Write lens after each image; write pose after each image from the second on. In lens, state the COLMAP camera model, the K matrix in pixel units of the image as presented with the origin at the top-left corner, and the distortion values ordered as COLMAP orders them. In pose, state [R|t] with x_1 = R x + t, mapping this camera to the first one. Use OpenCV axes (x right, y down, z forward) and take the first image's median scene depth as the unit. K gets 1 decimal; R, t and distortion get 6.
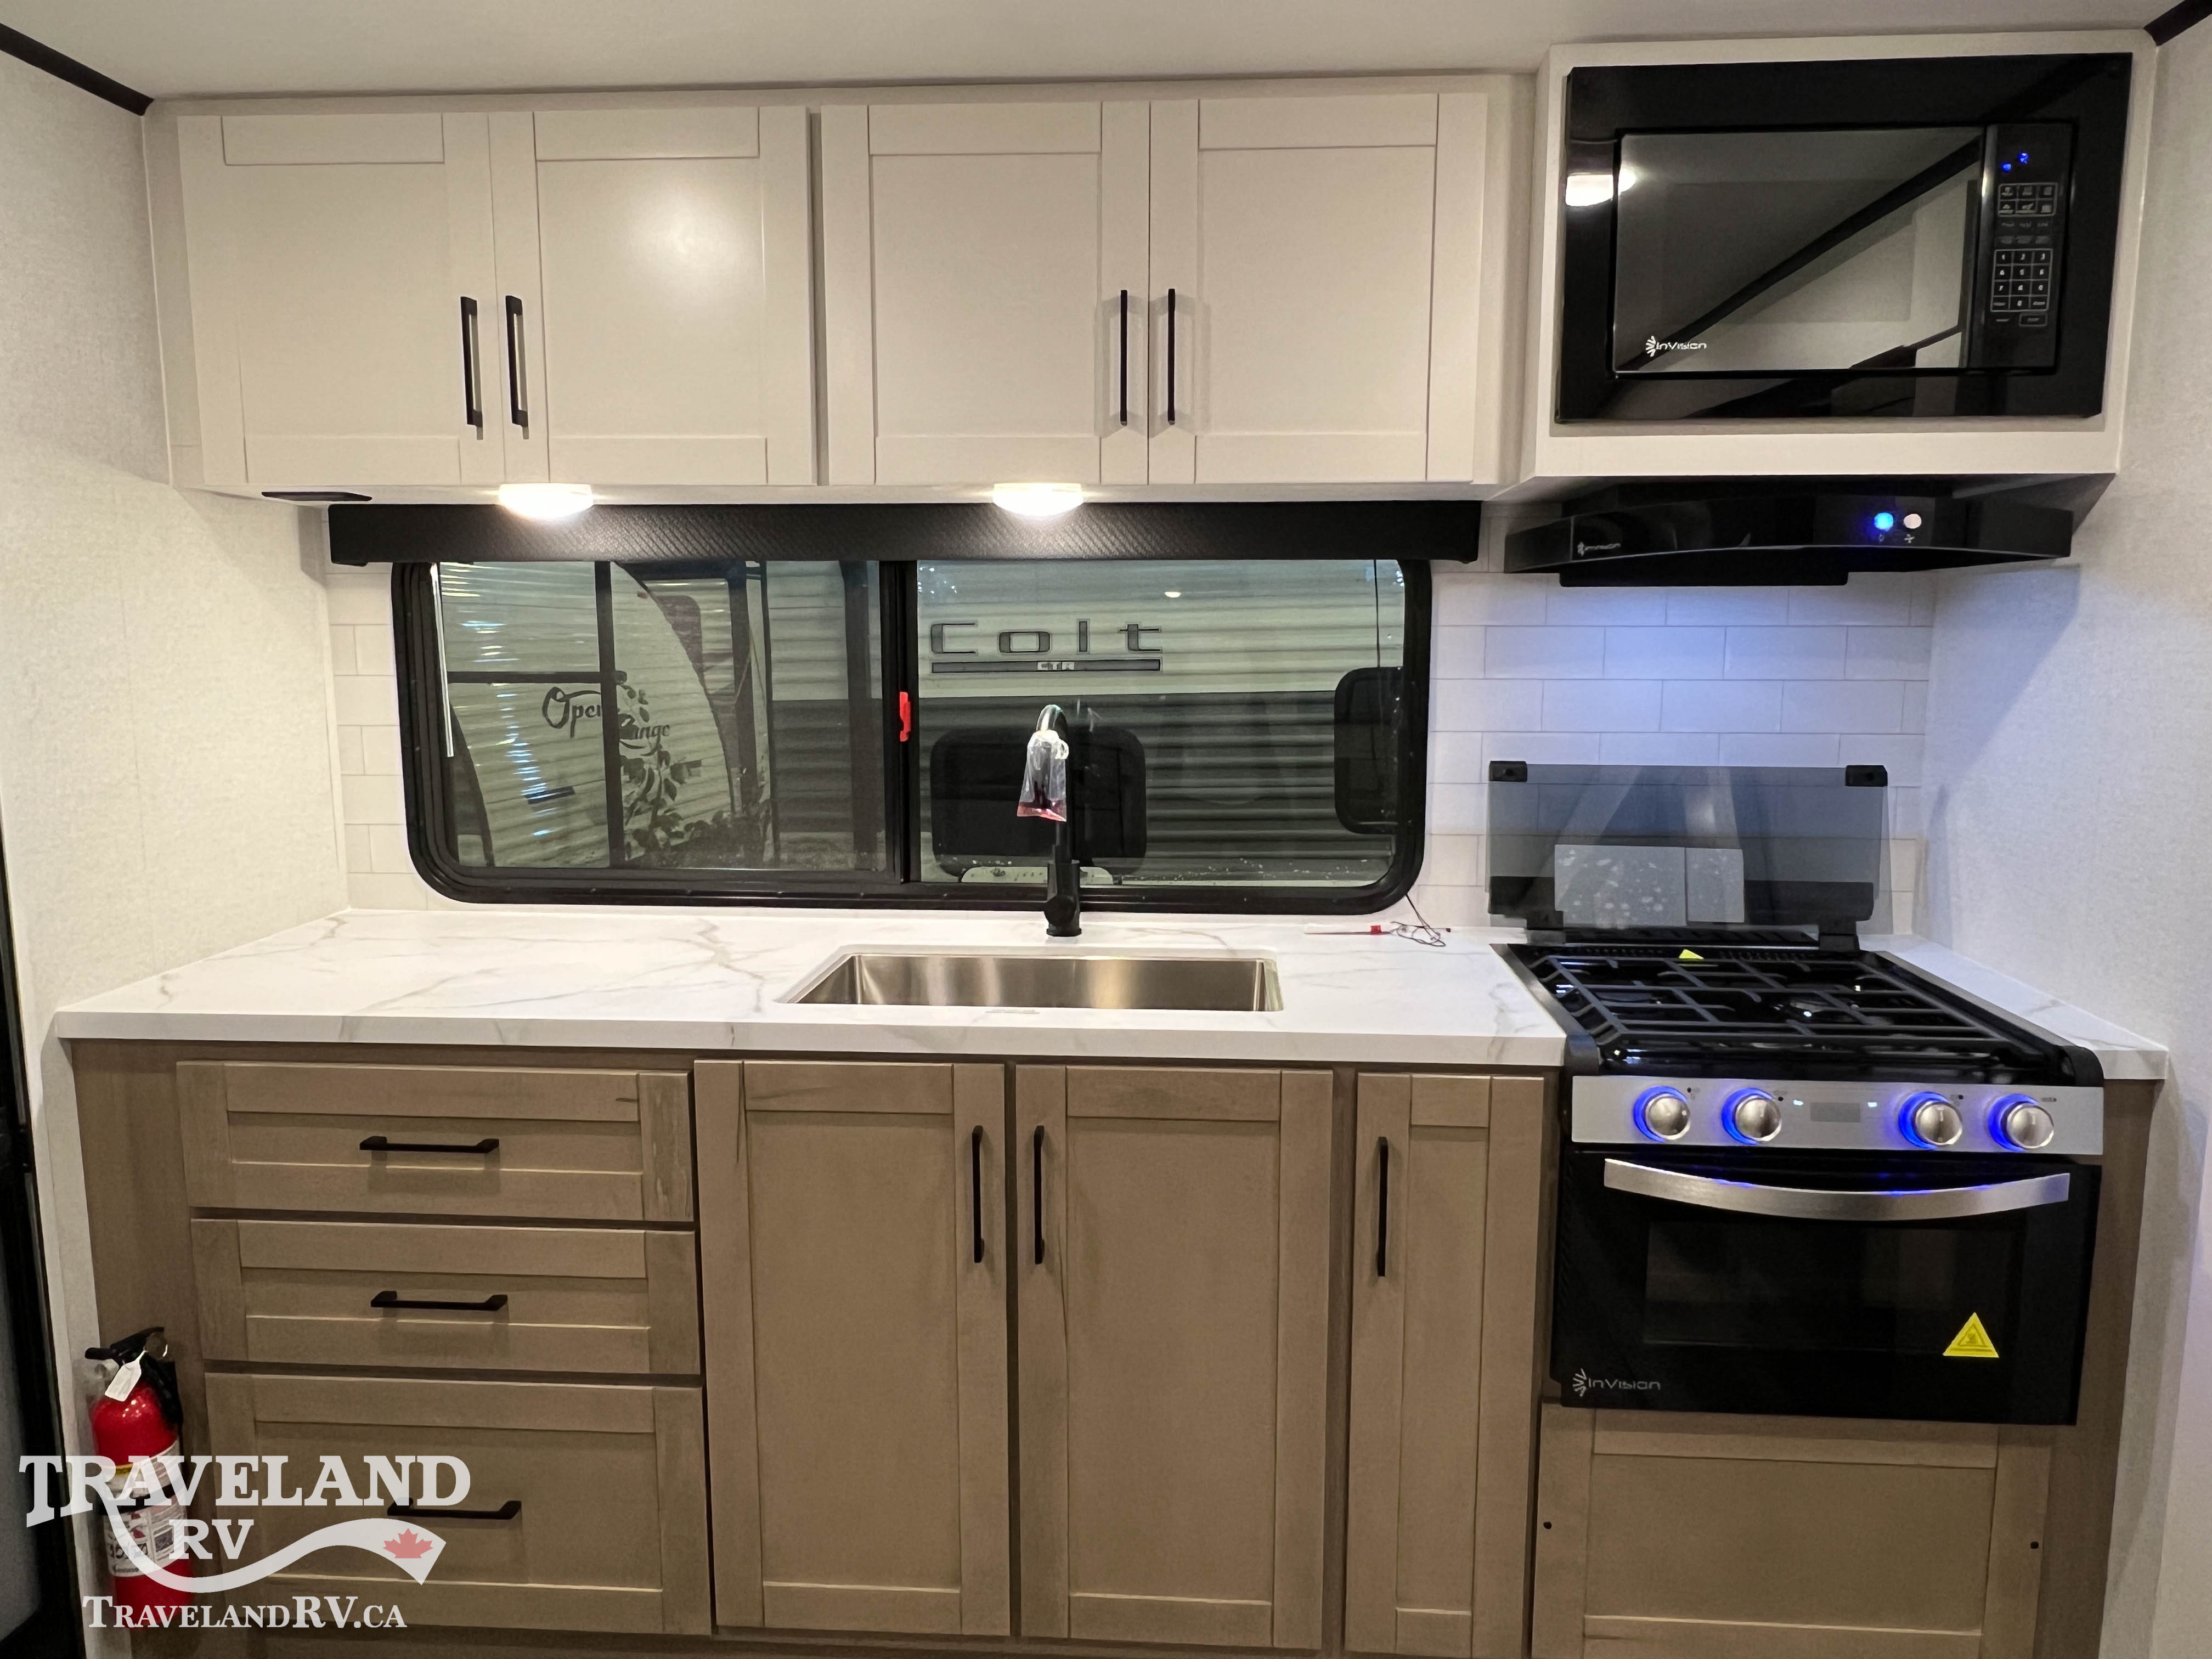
lens RADIAL K [[1467.3, 0, 1122.5], [0, 1467.3, 834.7], [0, 0, 1]] dist [0.002431, -0.002010]
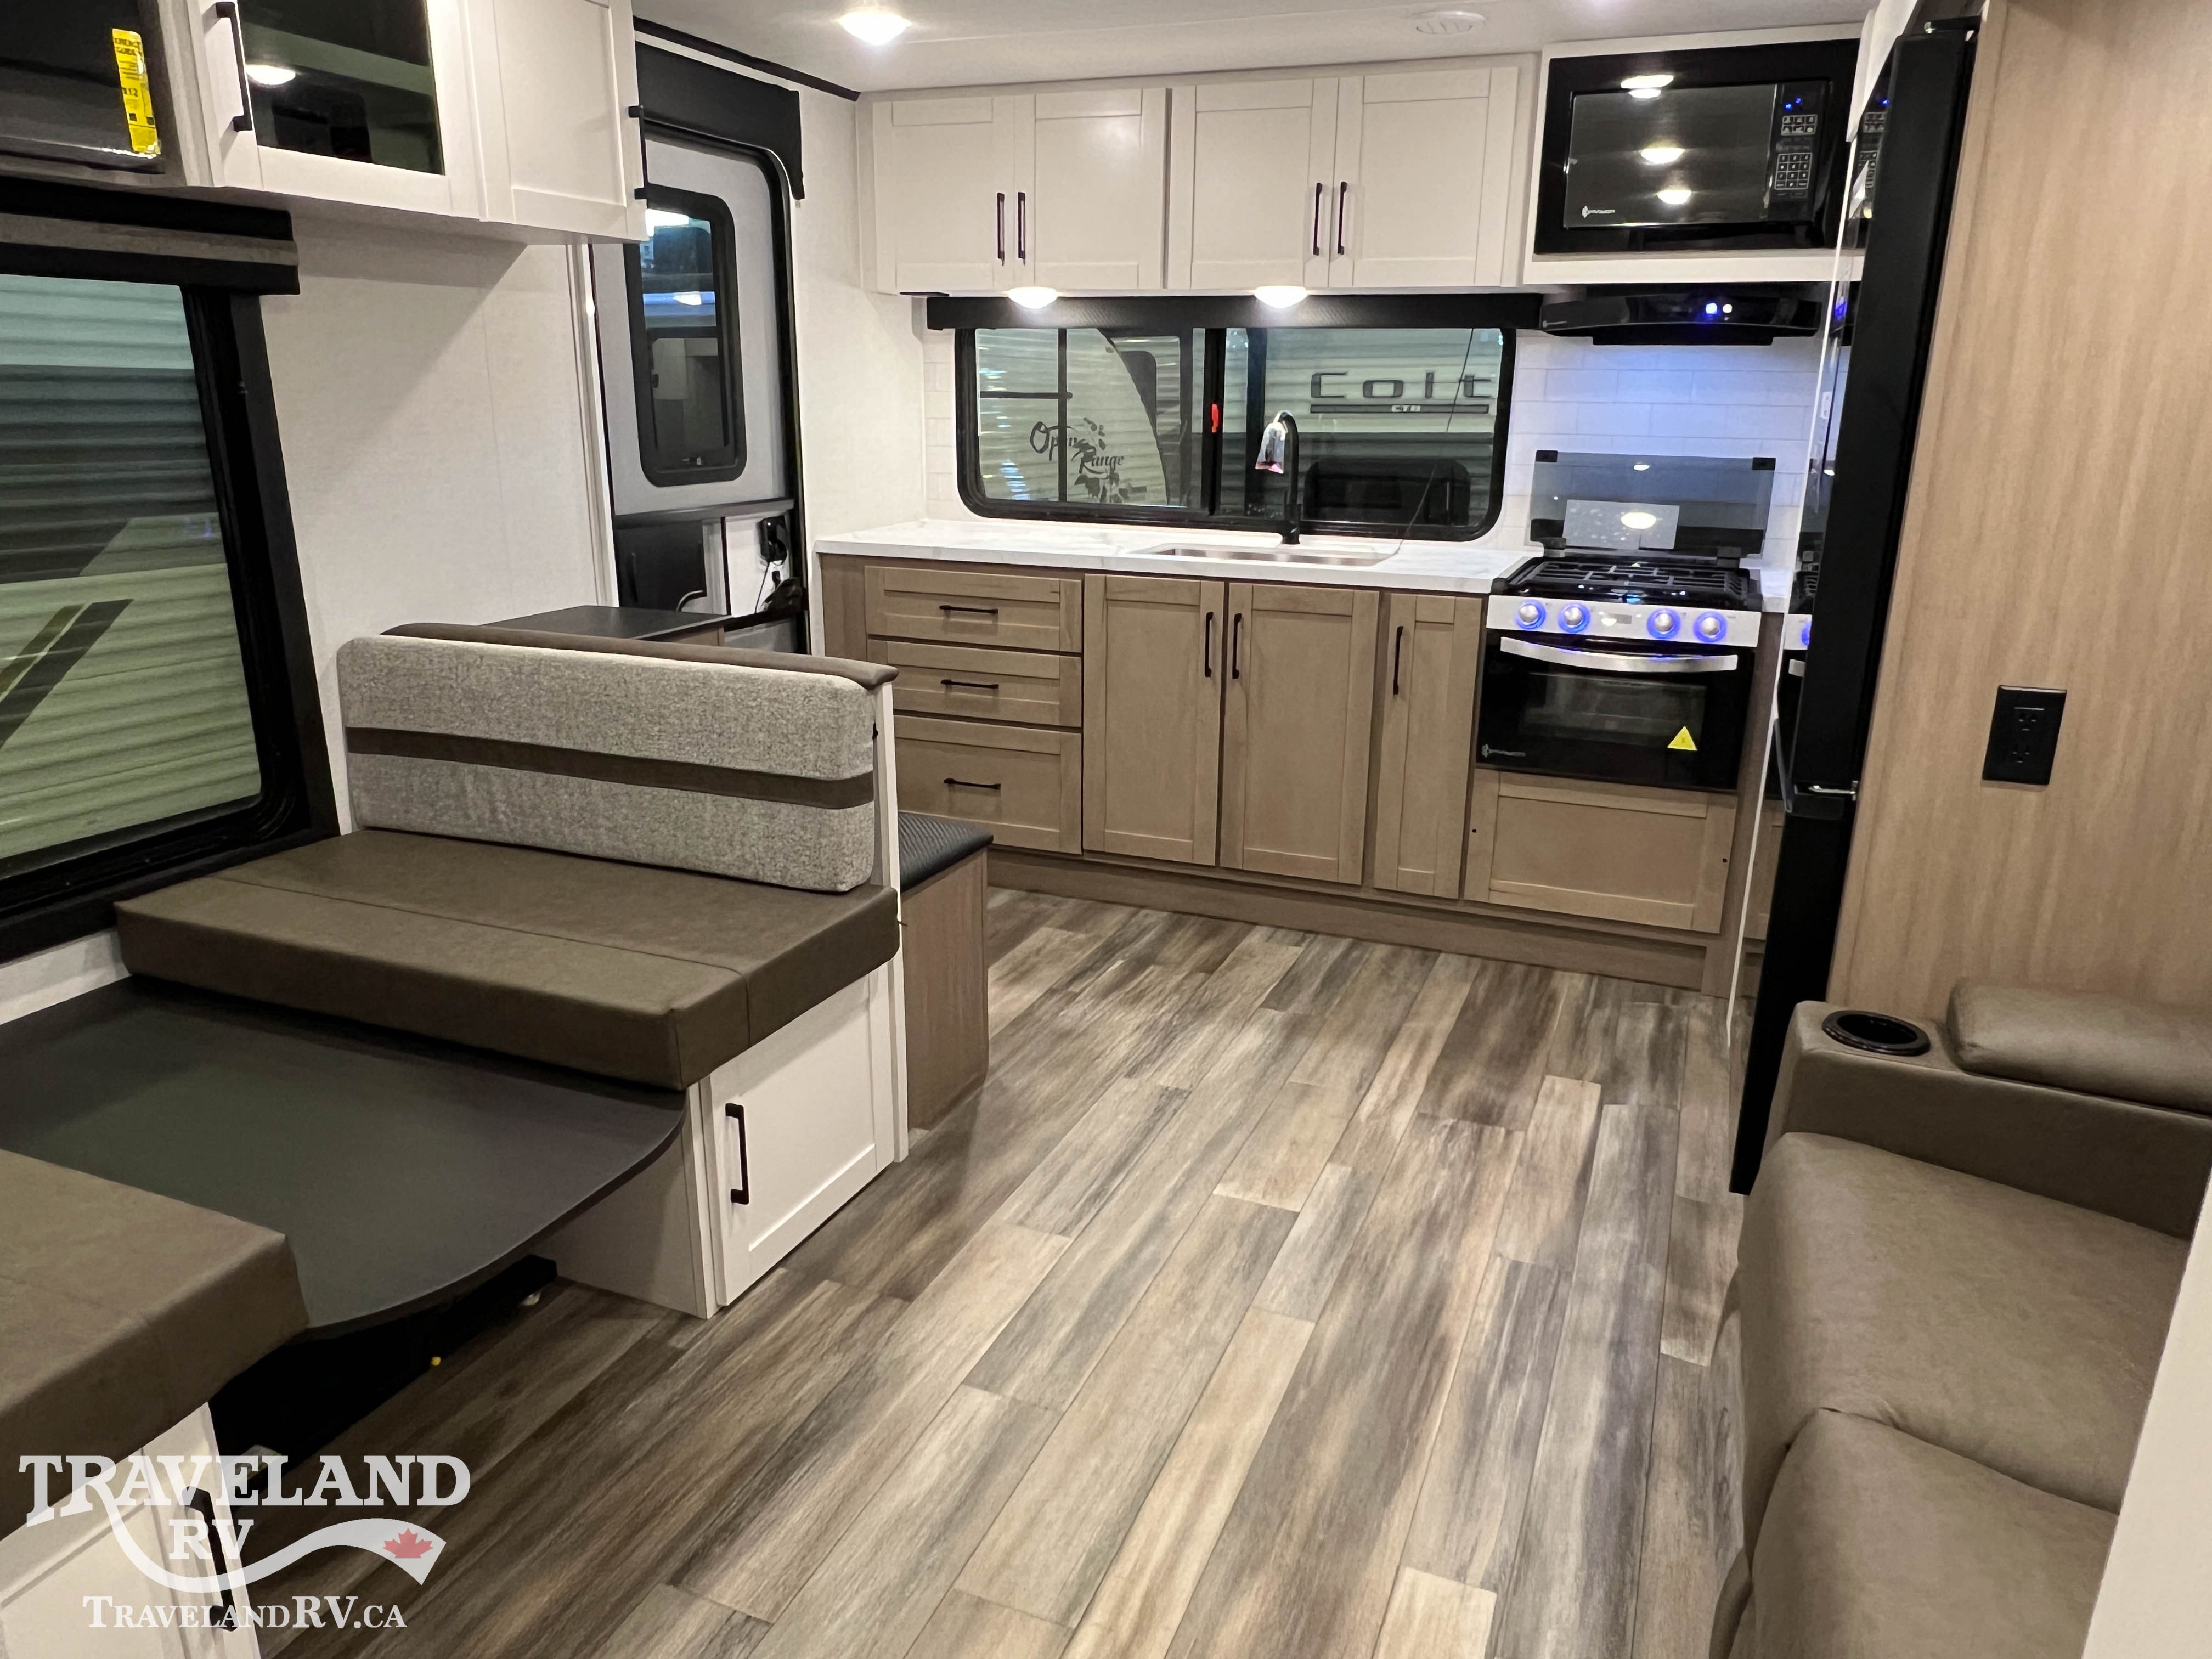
lens RADIAL K [[1482.3, 0, 1136.9], [0, 1482.3, 830.2], [0, 0, 1]] dist [0.010355, -0.008631]
pose [[0.952765, 0.099273, -0.287026, 0.378343], [-0.055478, 0.986057, 0.156888, 0.155506], [0.298598, -0.133553, 0.944988, -0.923027]]
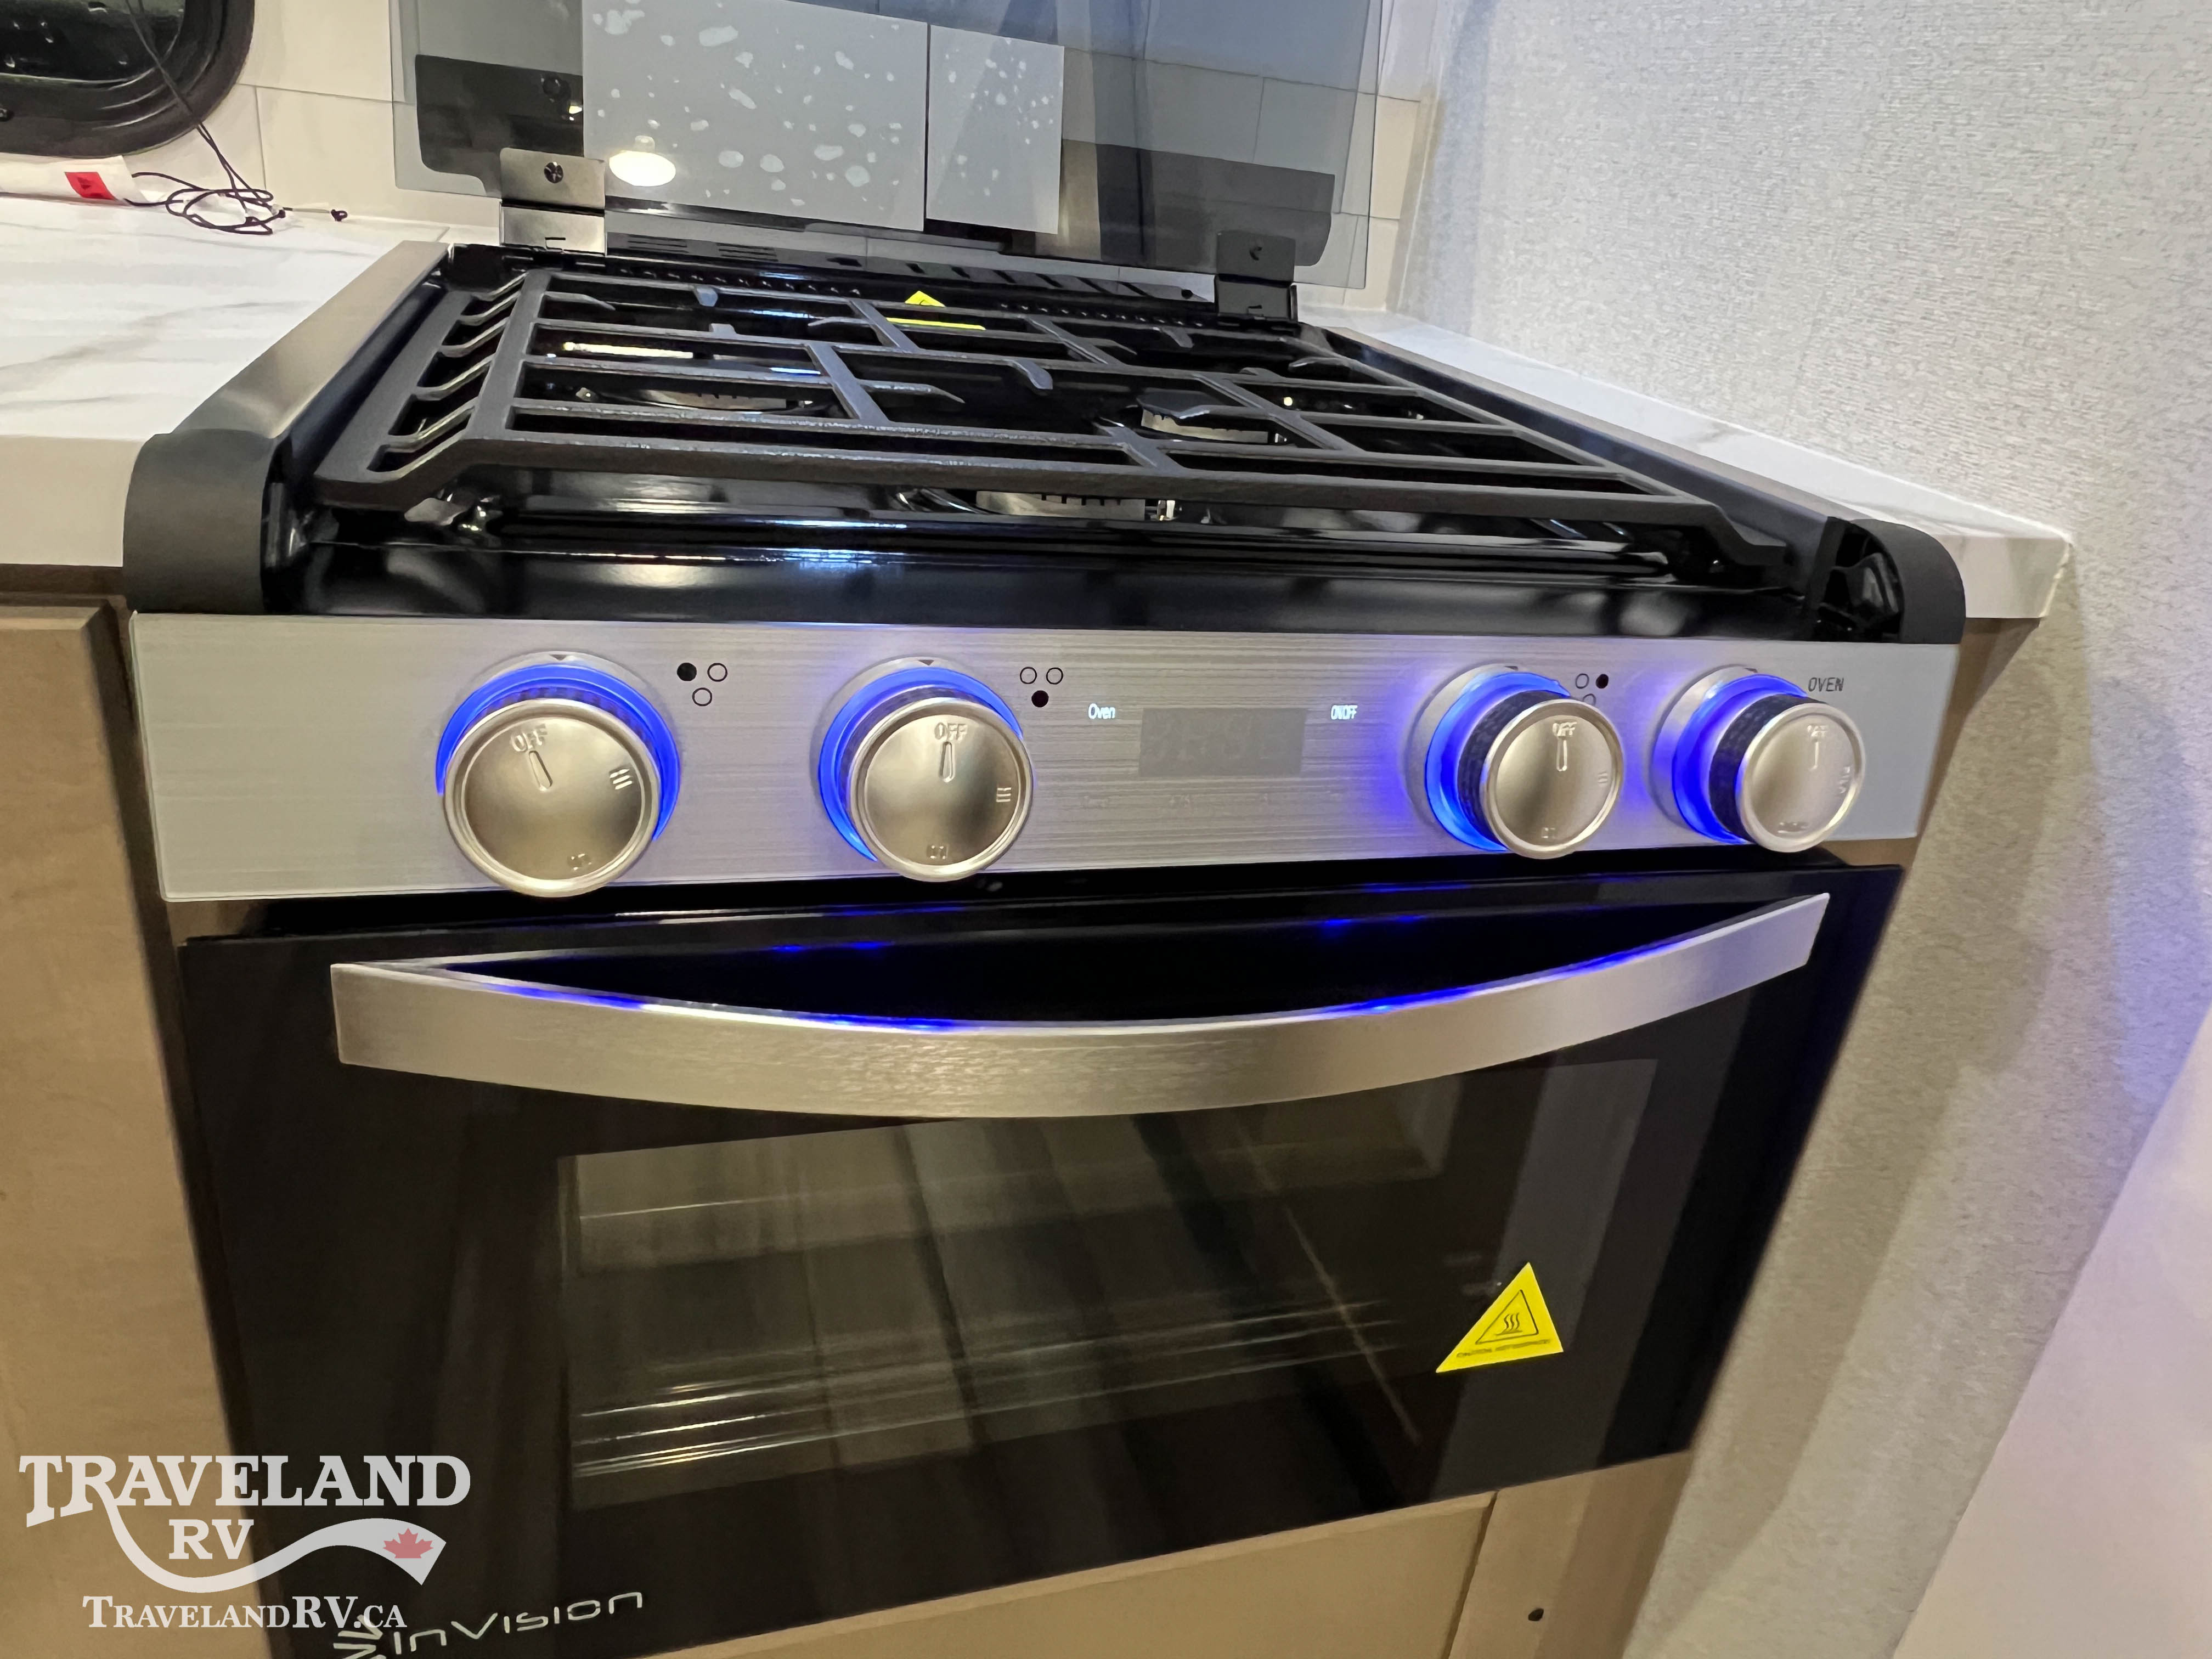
lens RADIAL K [[1489.8, 0, 1119.4], [0, 1489.8, 797.7], [0, 0, 1]] dist [0.002565, -0.005093]
pose [[0.927715, -0.052240, 0.369615, 0.293237], [-0.060937, 0.955684, 0.288019, 0.096202], [-0.368282, -0.289723, 0.883419, 0.611663]]
